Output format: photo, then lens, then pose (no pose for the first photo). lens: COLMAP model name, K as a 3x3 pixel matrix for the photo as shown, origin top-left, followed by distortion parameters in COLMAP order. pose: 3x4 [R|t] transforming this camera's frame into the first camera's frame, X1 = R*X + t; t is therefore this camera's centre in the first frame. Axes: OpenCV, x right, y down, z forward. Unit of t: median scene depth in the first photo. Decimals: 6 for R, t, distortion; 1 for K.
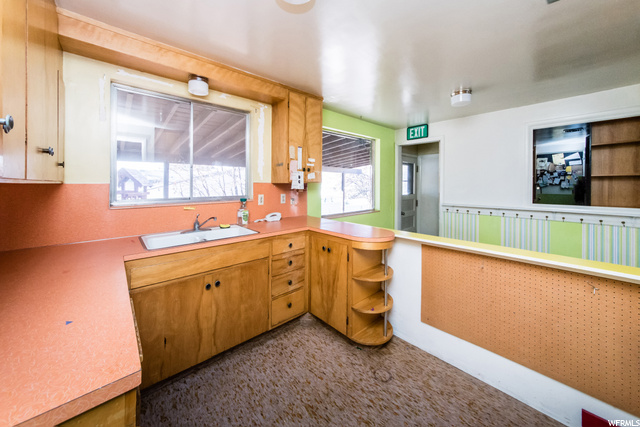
lens RADIAL K [[228.0, 0, 309.6], [0, 228.0, 183.7], [0, 0, 1]] dist [-0.000330, -0.000090]
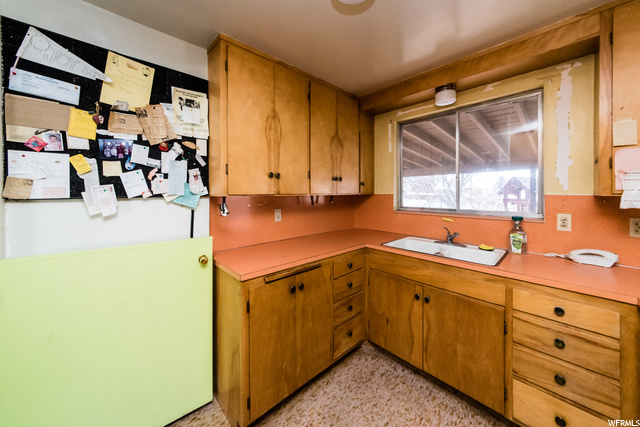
lens RADIAL K [[231.2, 0, 344.2], [0, 231.2, 190.4], [0, 0, 1]] dist [-0.000606, -0.000015]
pose [[0.090332, -0.004770, -0.995900, 0.381047], [0.002975, 0.999985, -0.004520, -0.016015], [0.995907, -0.002554, 0.090344, 0.394850]]
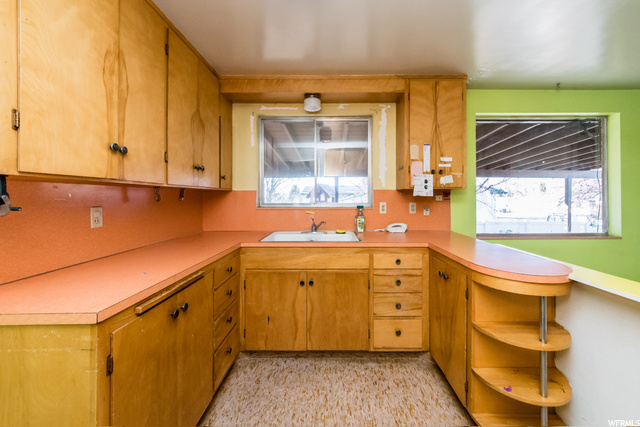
lens RADIAL K [[227.0, 0, 333.5], [0, 227.0, 195.2], [0, 0, 1]] dist [-0.000748, -0.000104]
pose [[0.760313, -0.009633, -0.649486, 0.254314], [0.005624, 0.999950, -0.008247, 0.027706], [0.649533, 0.002617, 0.760329, 0.186333]]
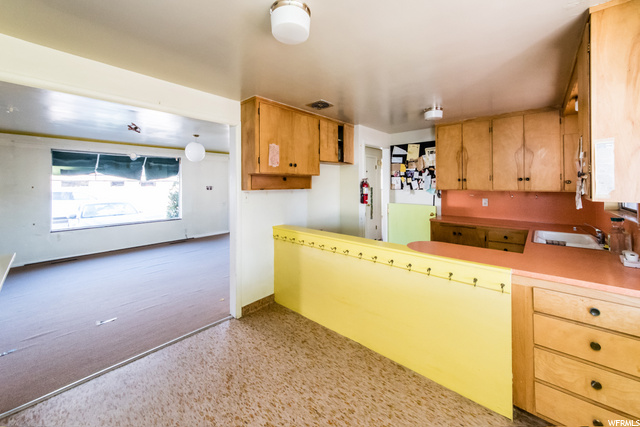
lens RADIAL K [[285.0, 0, 306.9], [0, 285.0, 181.6], [0, 0, 1]] dist [0.000081, -0.000031]
pose [[-0.989352, 0.001115, -0.145539, 0.829423], [0.001819, 0.999987, -0.004709, -0.048738], [0.145532, -0.004923, -0.989341, 1.790404]]
